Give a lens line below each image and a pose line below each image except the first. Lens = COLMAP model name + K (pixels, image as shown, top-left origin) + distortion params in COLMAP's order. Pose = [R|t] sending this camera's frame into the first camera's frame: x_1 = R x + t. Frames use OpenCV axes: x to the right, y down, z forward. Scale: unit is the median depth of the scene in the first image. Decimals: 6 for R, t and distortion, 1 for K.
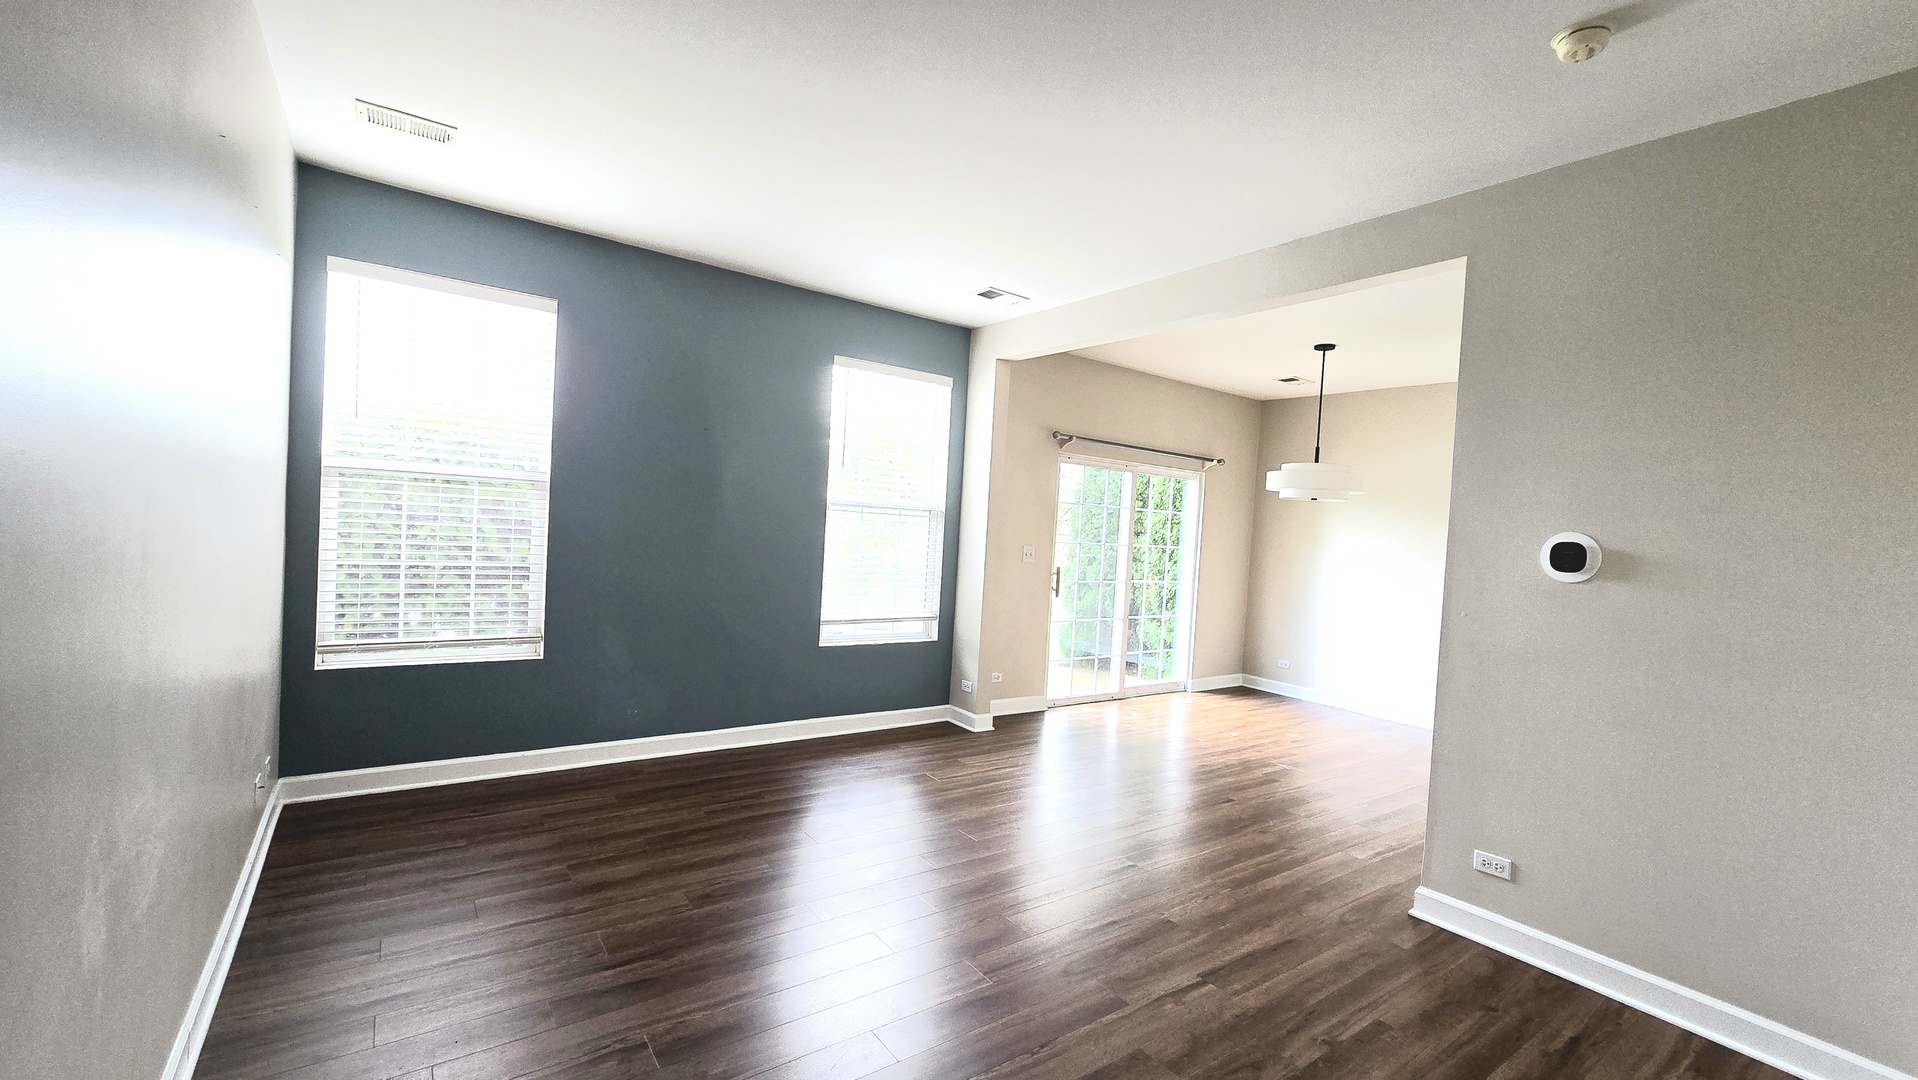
lens RADIAL K [[782.5, 0, 957.9], [0, 782.5, 547.1], [0, 0, 1]] dist [-0.003100, -0.000176]
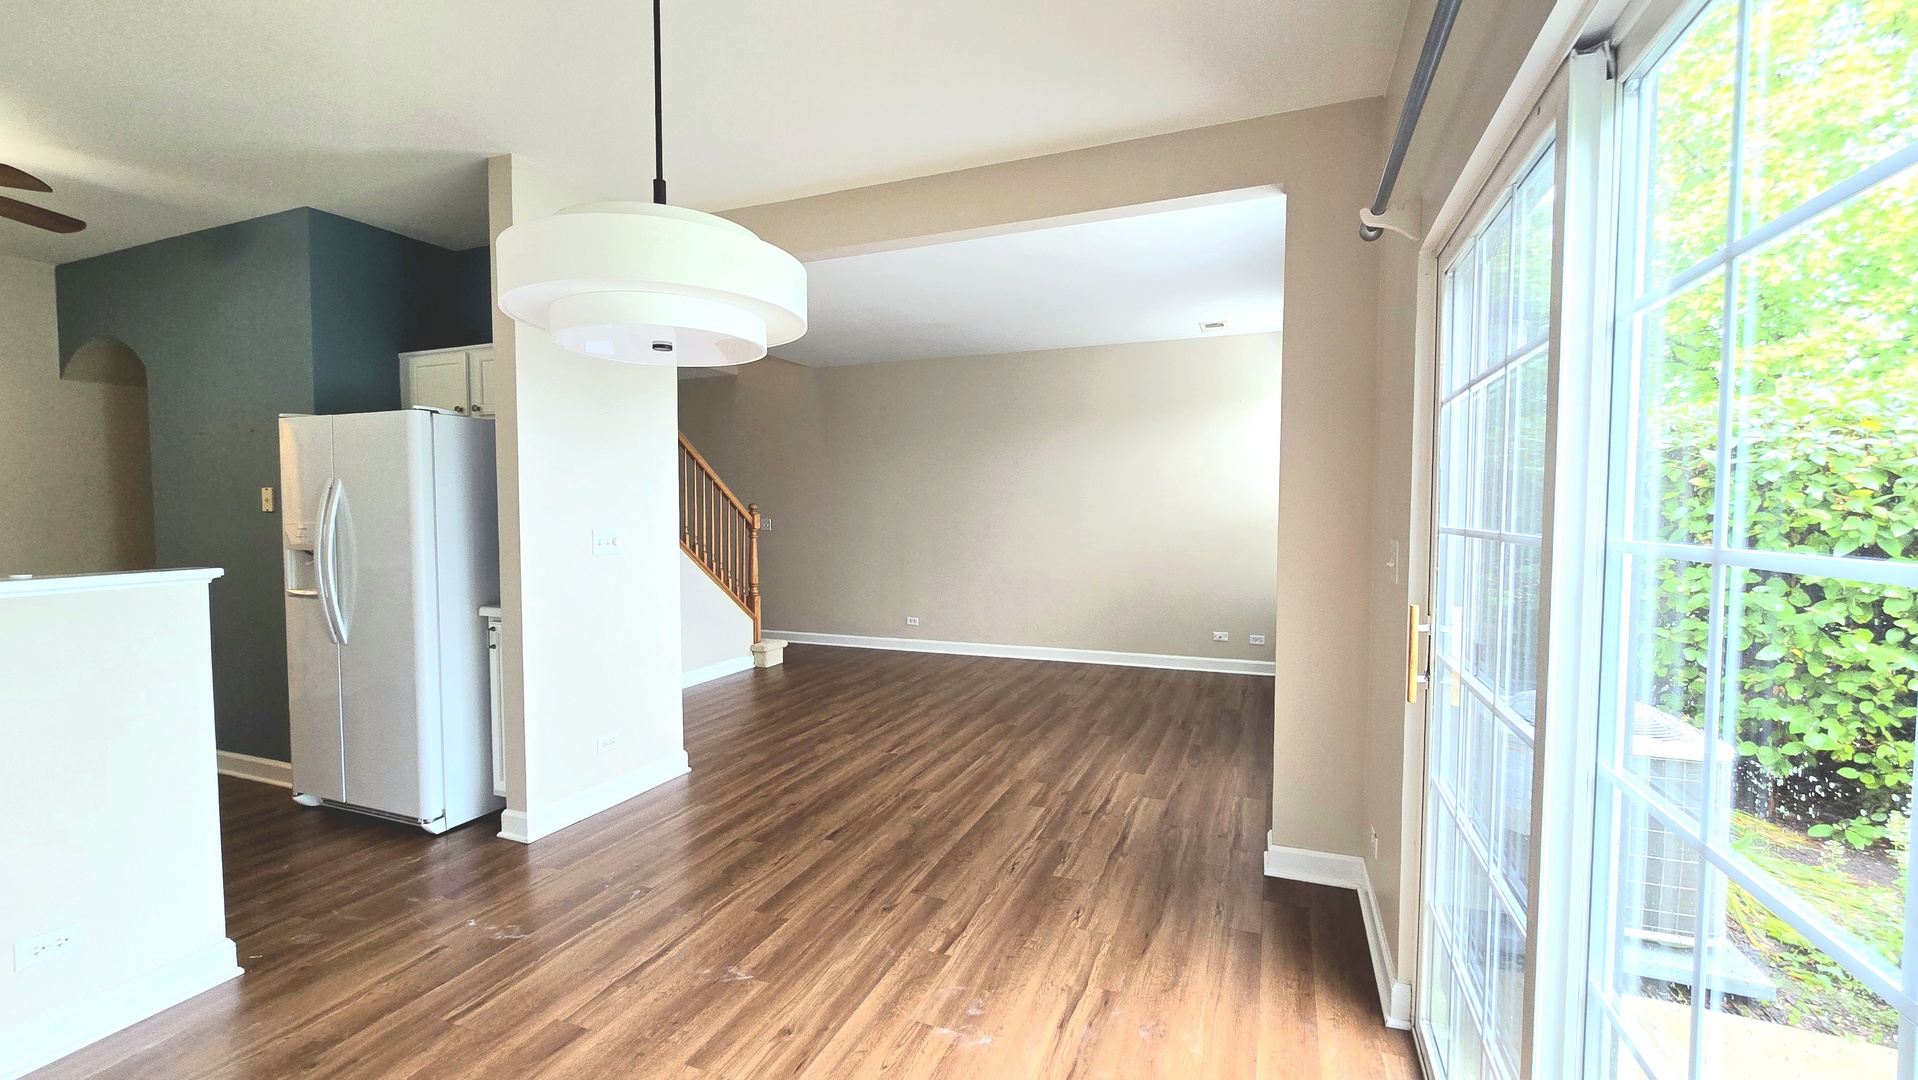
lens RADIAL K [[782.5, 0, 960.2], [0, 782.5, 548.0], [0, 0, 1]] dist [-0.003100, -0.000176]
pose [[-0.844684, -0.038017, -0.533914, 0.827731], [-0.066541, 0.997195, 0.034268, 0.013492], [0.531114, 0.064473, -0.844844, 2.125486]]
